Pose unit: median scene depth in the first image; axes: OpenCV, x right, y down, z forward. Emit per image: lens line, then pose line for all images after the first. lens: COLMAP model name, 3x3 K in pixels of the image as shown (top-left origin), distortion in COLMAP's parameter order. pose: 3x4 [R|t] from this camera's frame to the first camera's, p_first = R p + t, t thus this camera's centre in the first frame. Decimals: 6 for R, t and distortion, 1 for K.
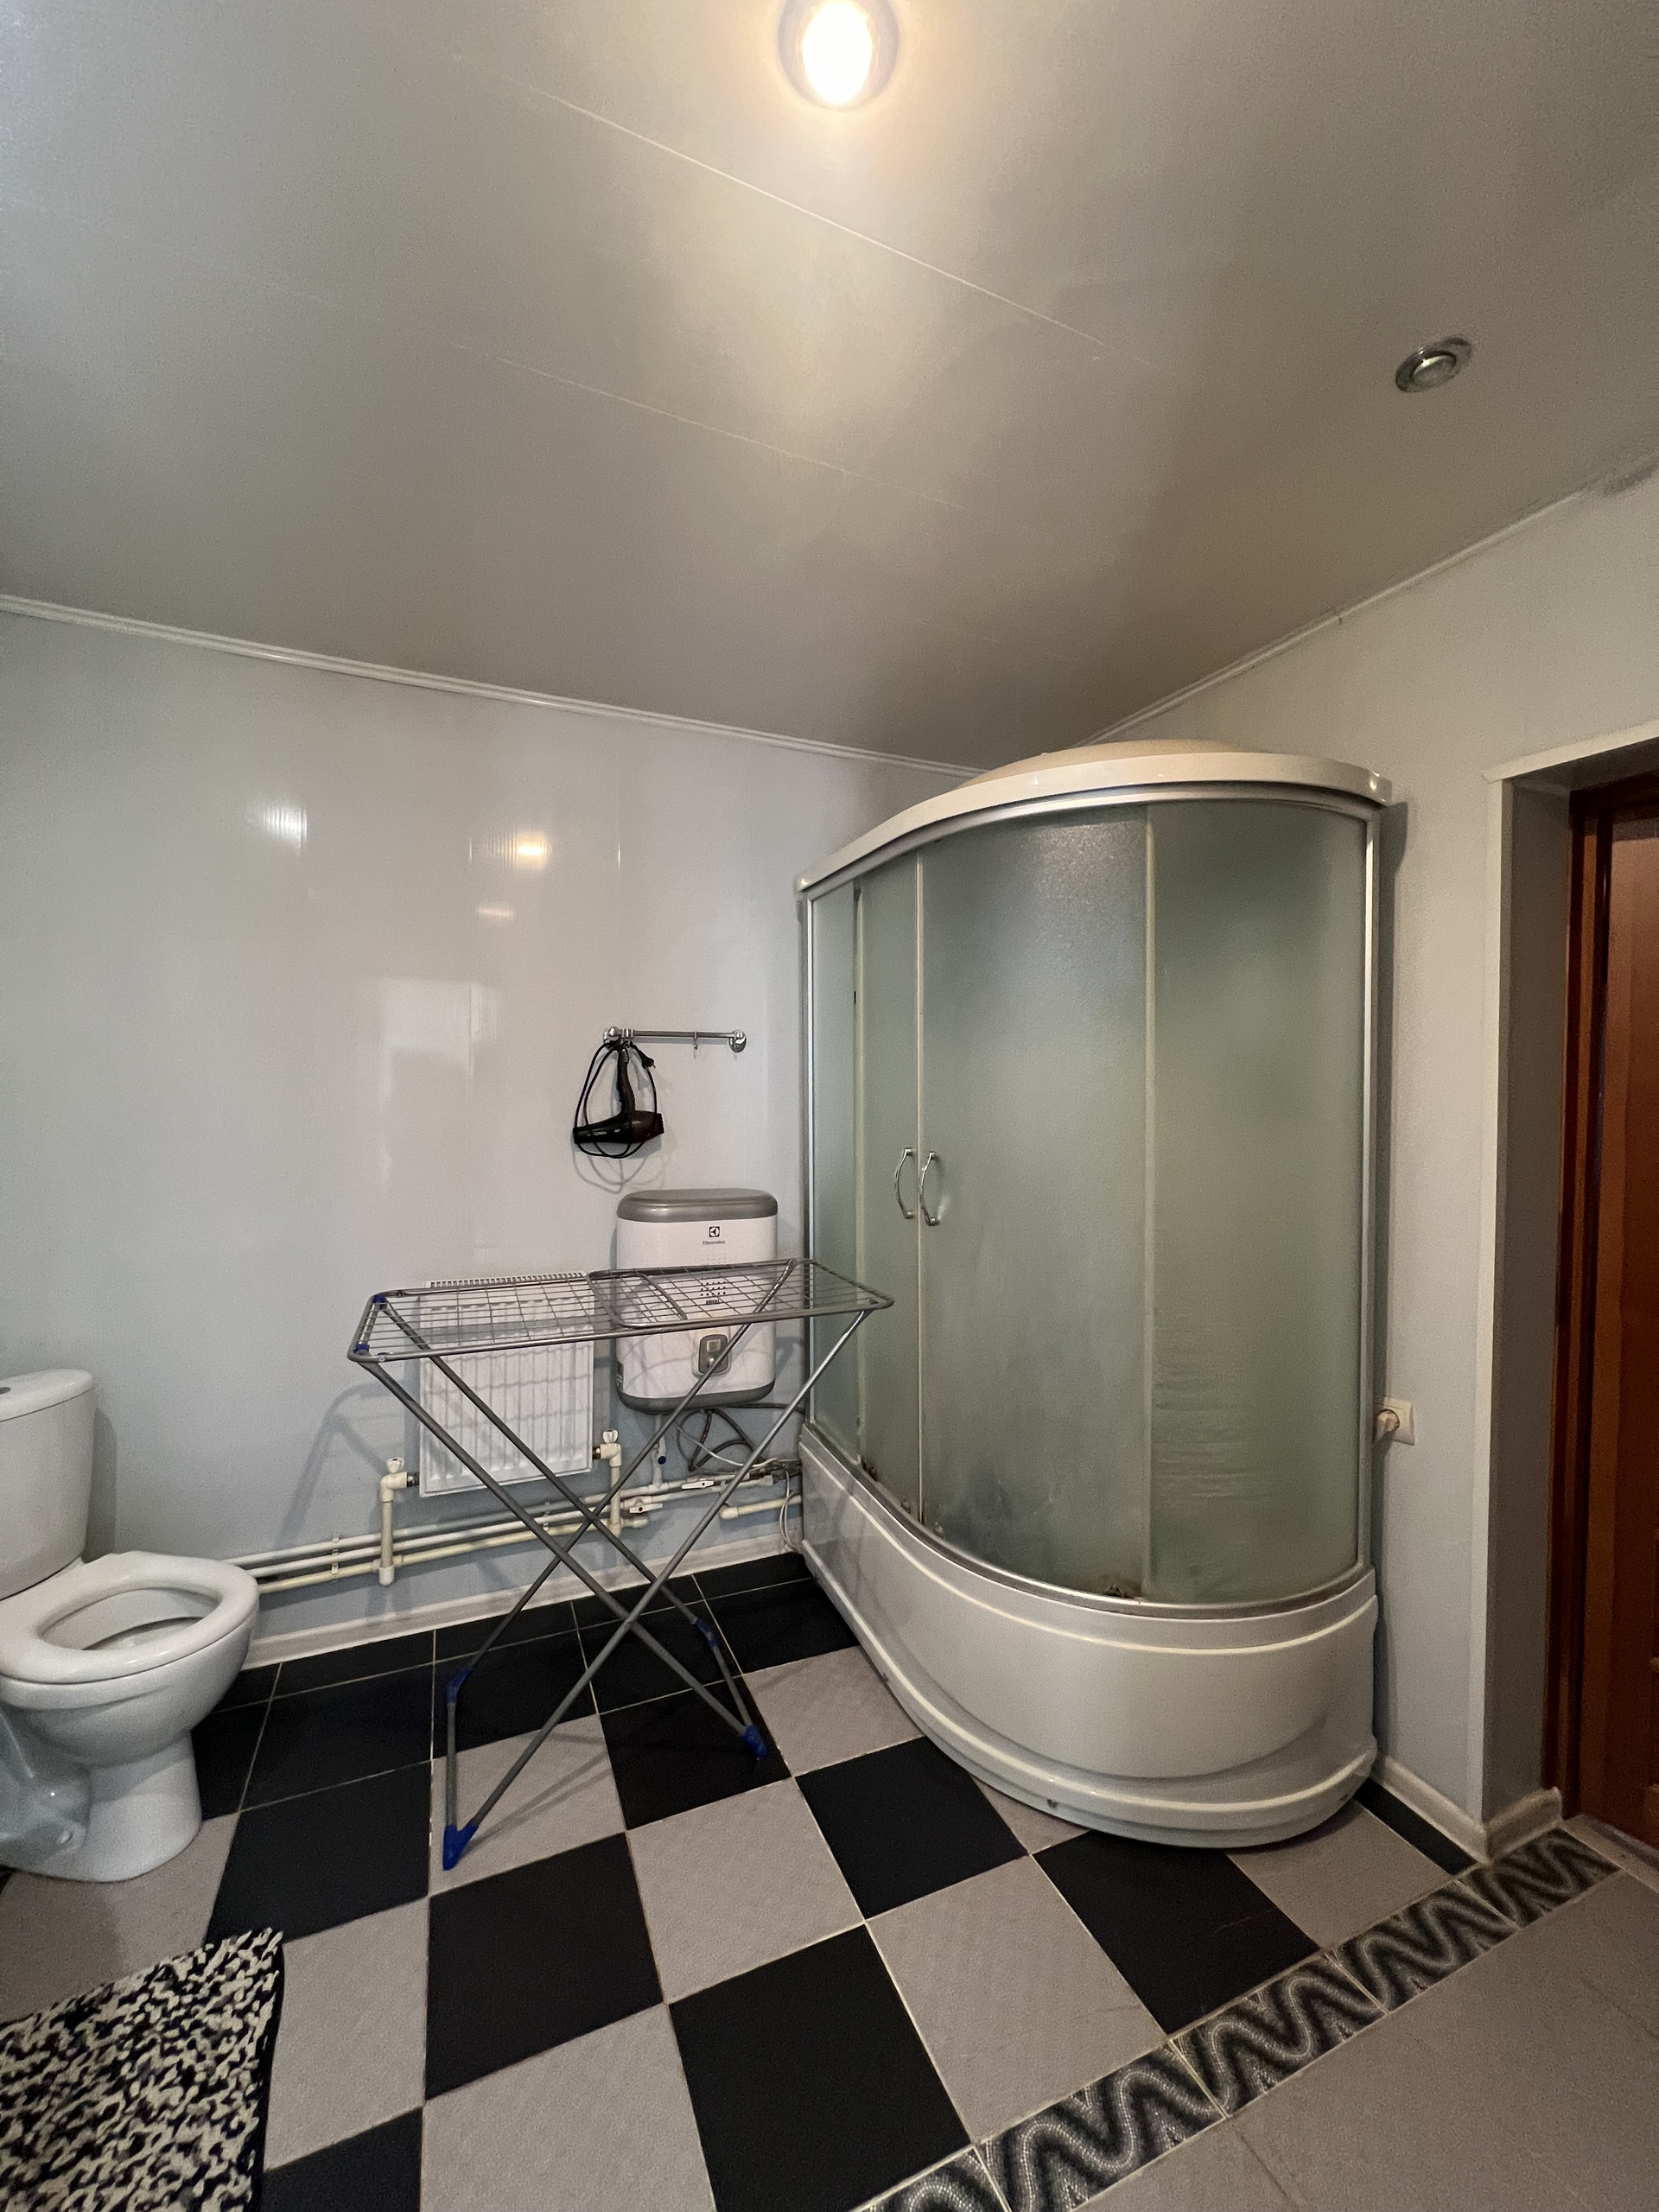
lens RADIAL K [[881.9, 0, 835.6], [0, 881.9, 1099.5], [0, 0, 1]] dist [-0.001293, 0.000732]
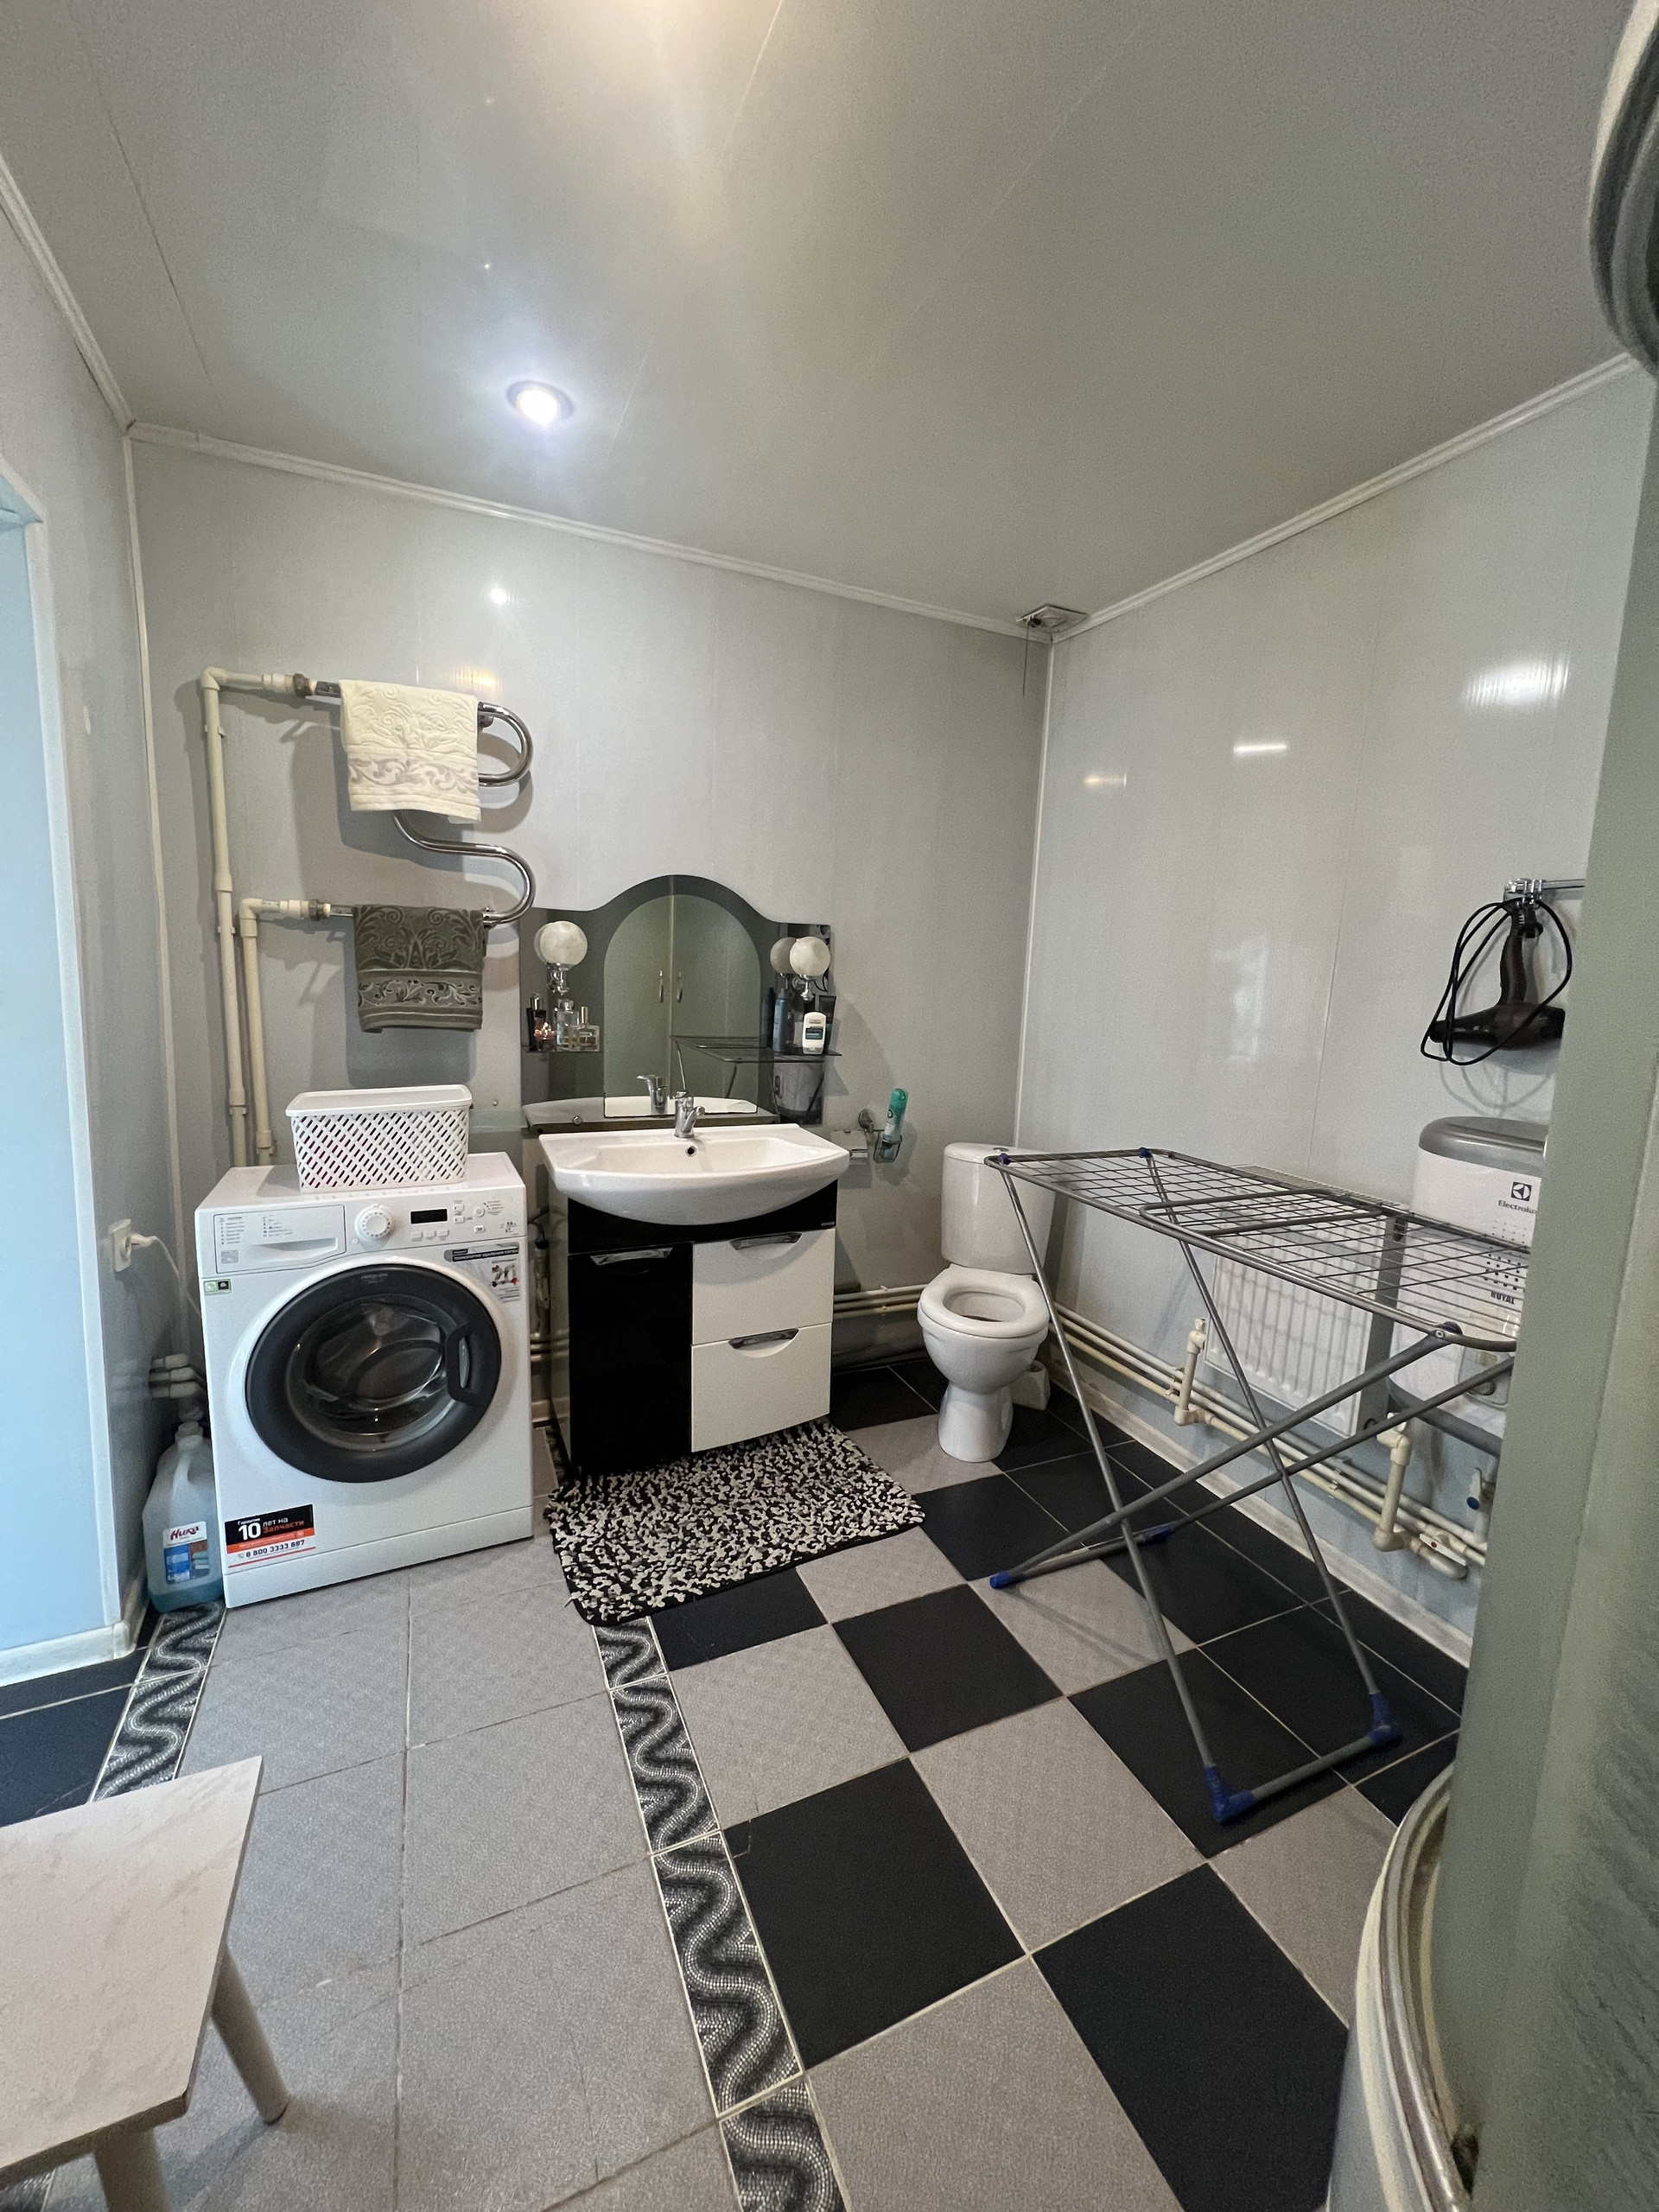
lens RADIAL K [[881.9, 0, 833.0], [0, 881.9, 1101.0], [0, 0, 1]] dist [-0.001293, 0.000732]
pose [[0.020335, 0.141255, -0.989764, 0.738800], [-0.061148, 0.988292, 0.139788, 0.041914], [0.997922, 0.057679, 0.028735, 0.755630]]
